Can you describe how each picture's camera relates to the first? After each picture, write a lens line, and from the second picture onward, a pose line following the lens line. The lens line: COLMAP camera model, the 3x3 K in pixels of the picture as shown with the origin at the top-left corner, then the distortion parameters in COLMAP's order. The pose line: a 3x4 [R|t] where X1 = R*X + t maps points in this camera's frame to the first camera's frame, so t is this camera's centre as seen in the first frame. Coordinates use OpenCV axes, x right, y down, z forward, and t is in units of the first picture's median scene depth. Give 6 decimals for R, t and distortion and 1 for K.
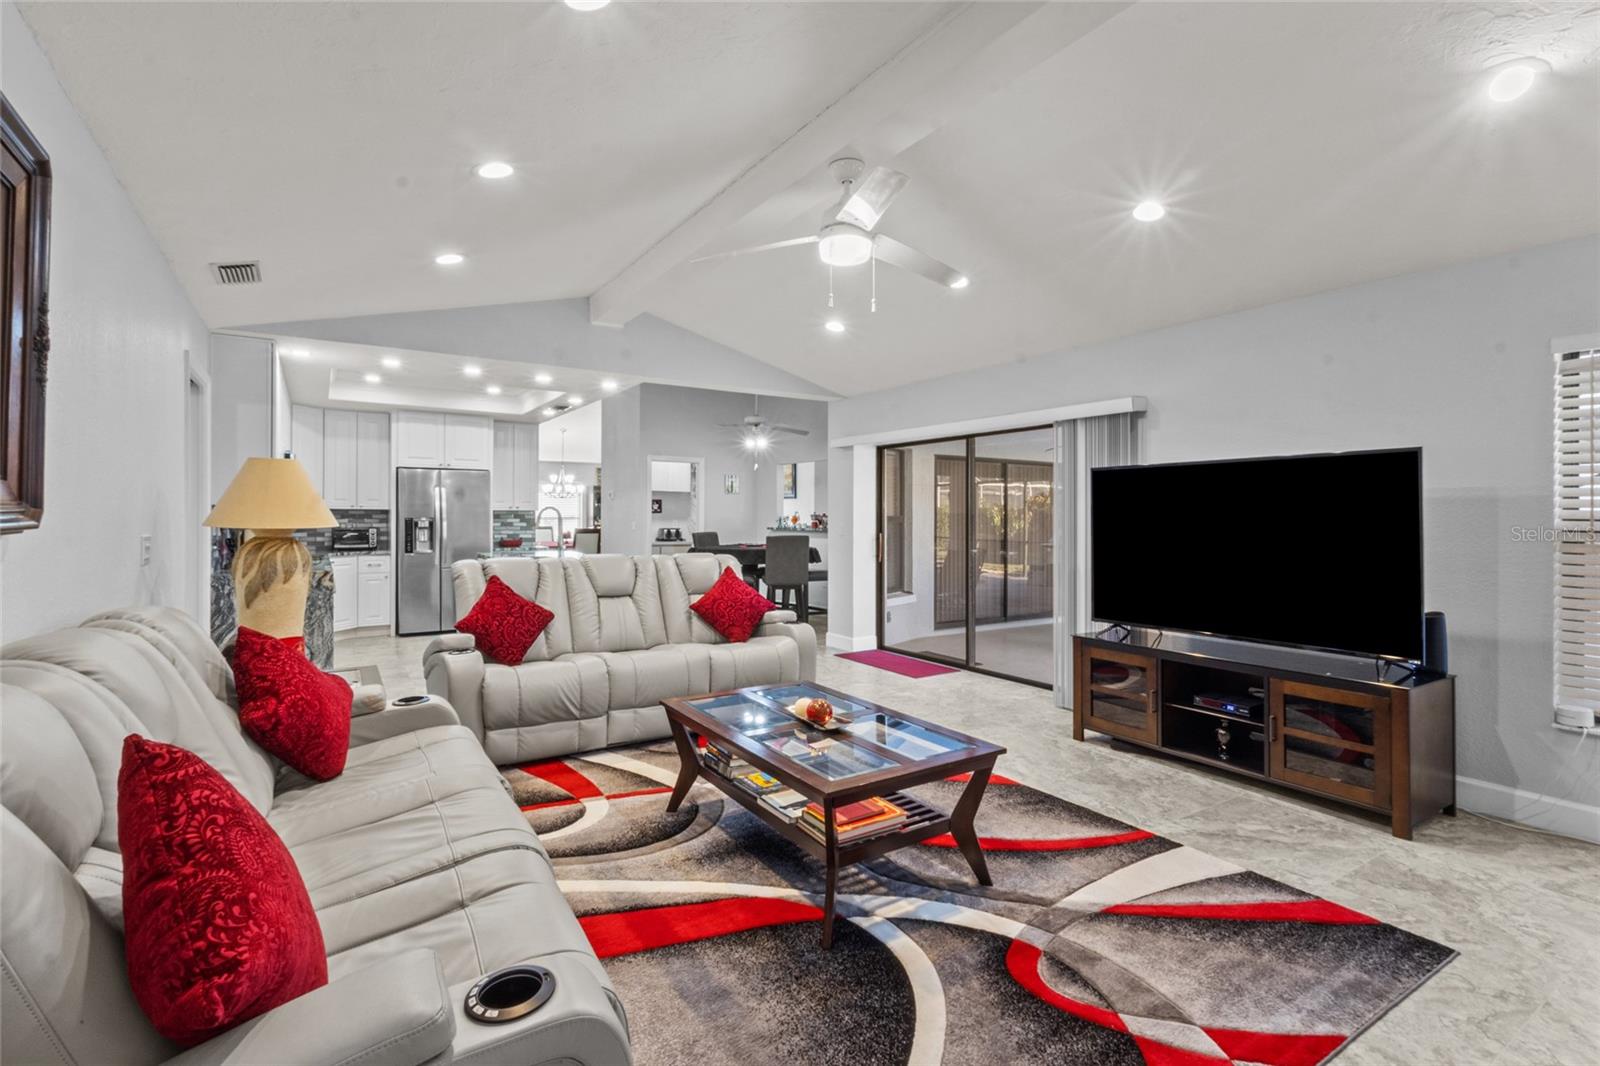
lens RADIAL K [[754.1, 0, 800.6], [0, 754.1, 520.4], [0, 0, 1]] dist [0.000271, 0.000185]
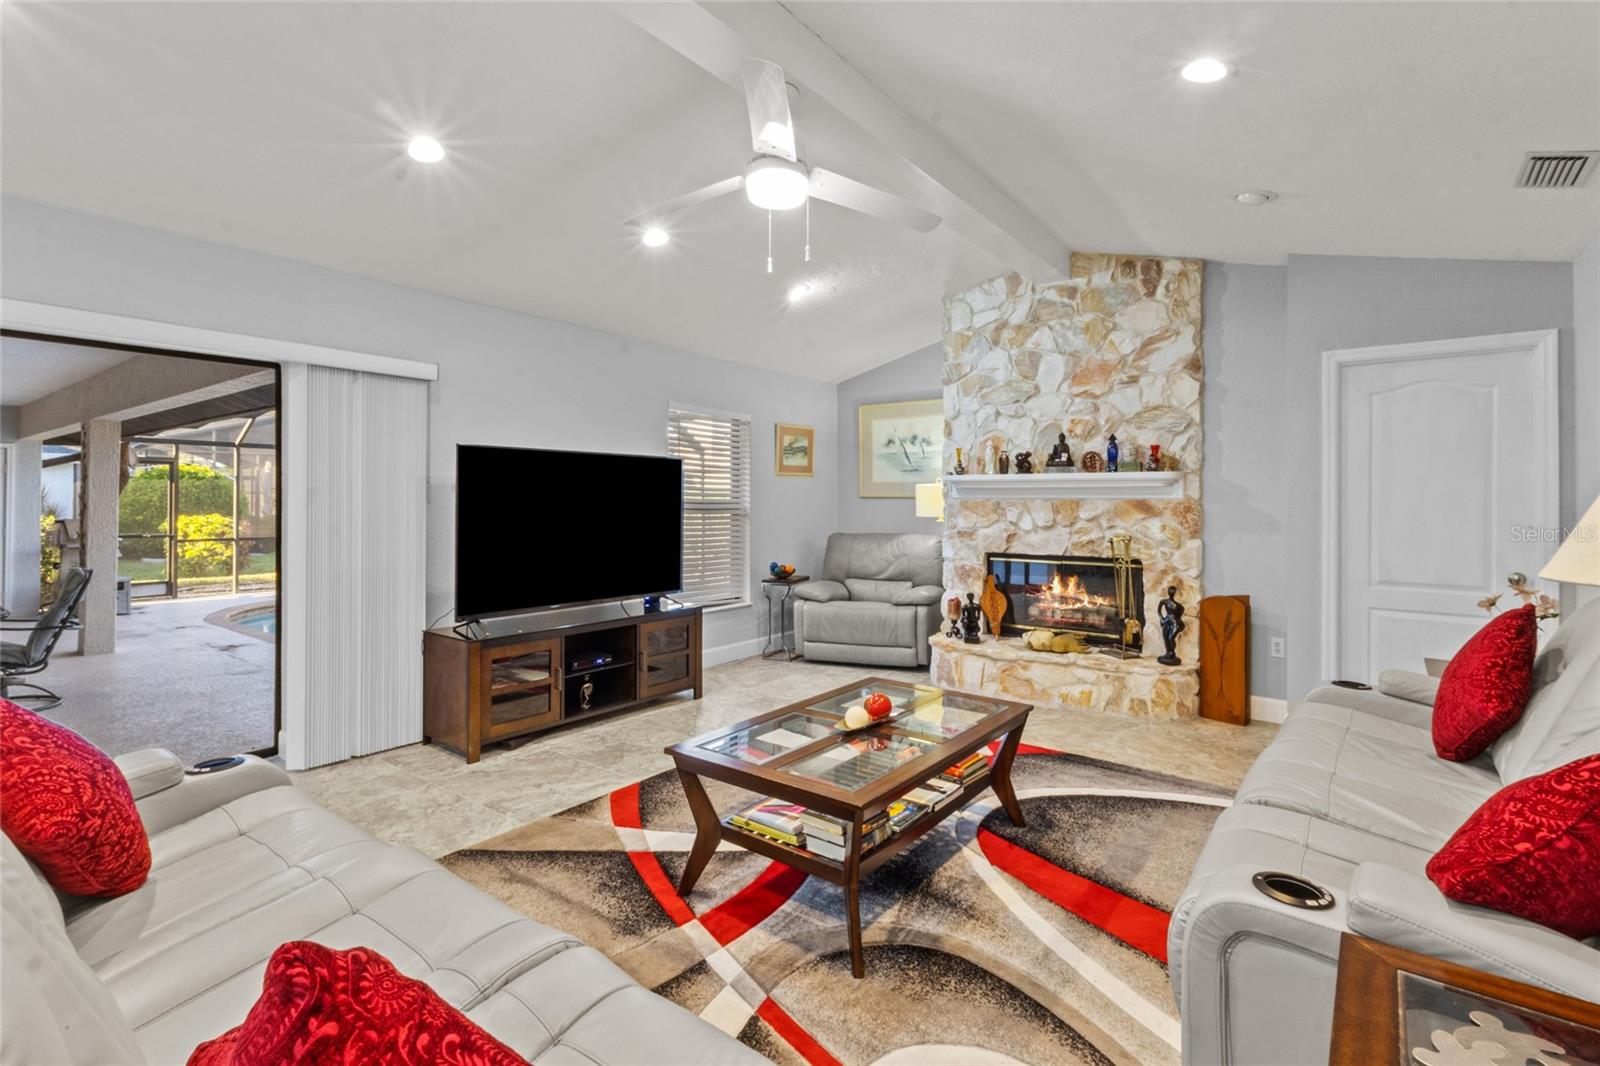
lens RADIAL K [[752.0, 0, 799.3], [0, 752.0, 501.2], [0, 0, 1]] dist [0.000913, 0.000260]
pose [[-0.345410, -0.004081, 0.938443, -0.302940], [0.004158, 0.999974, 0.005880, -0.003877], [-0.938443, 0.005933, -0.345384, 0.518252]]
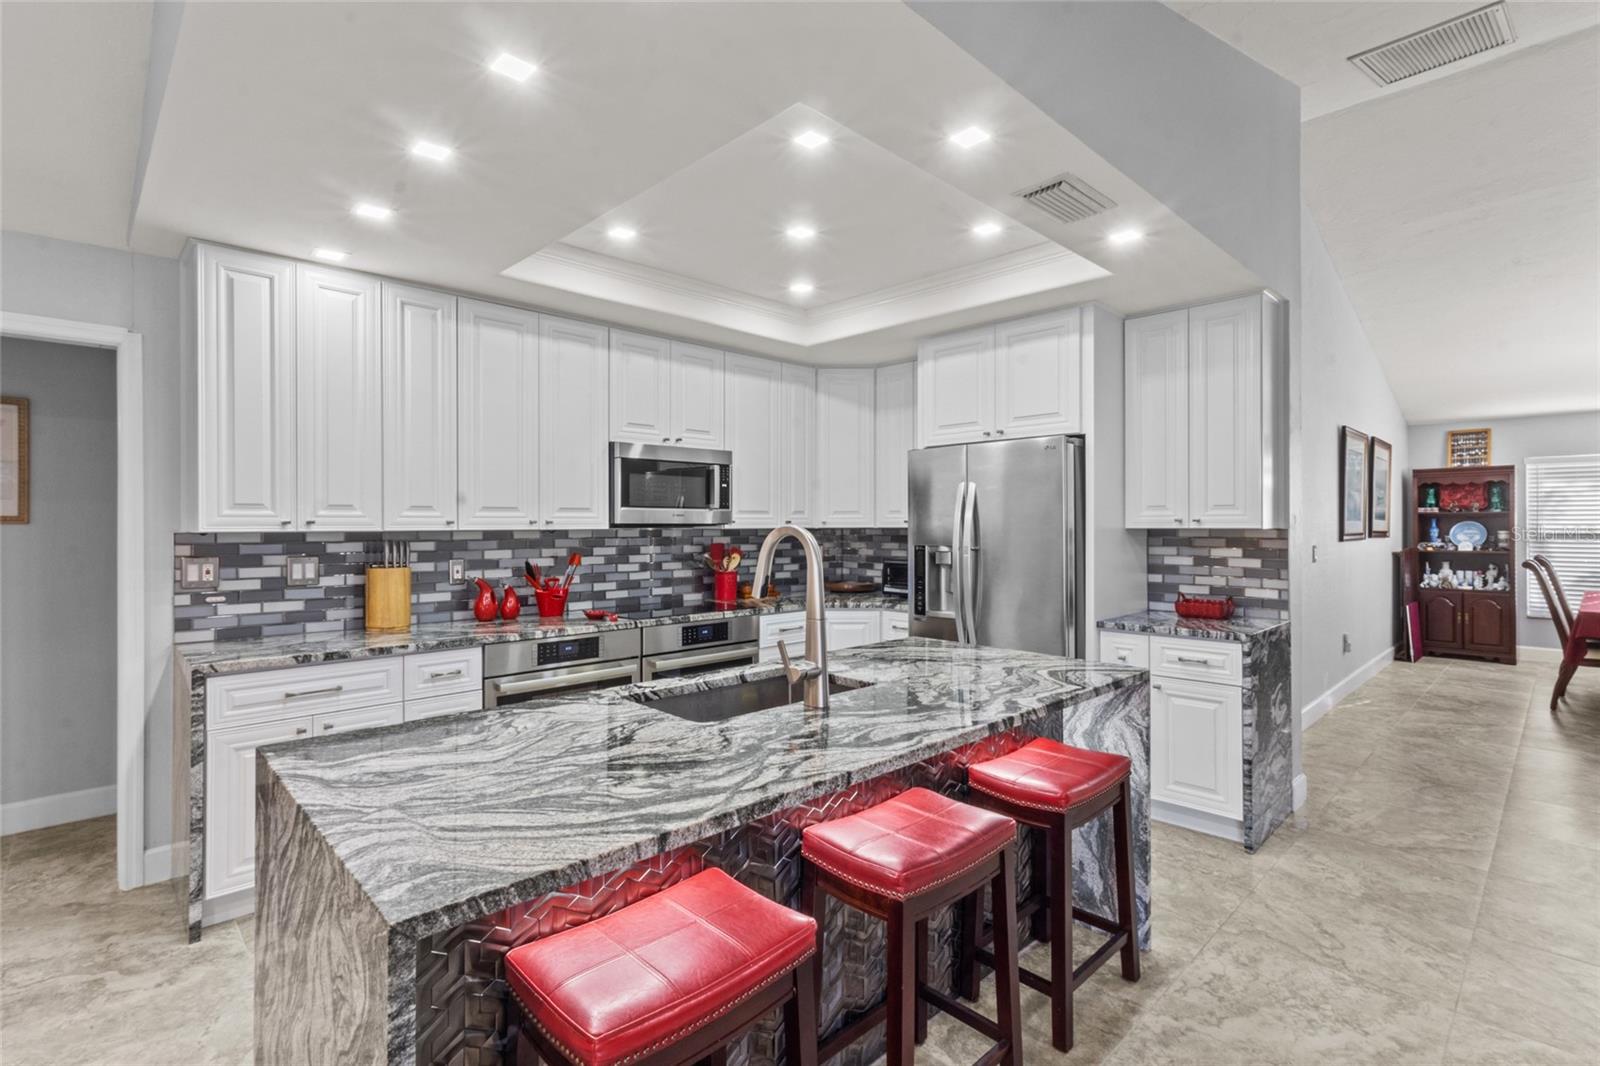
lens RADIAL K [[743.5, 0, 803.4], [0, 743.5, 529.2], [0, 0, 1]] dist [-0.000116, 0.000164]
pose [[0.202375, 0.000385, -0.979308, -0.041425], [-0.003096, 0.999995, -0.000246, -0.013567], [0.979303, 0.003082, 0.202375, 0.808722]]
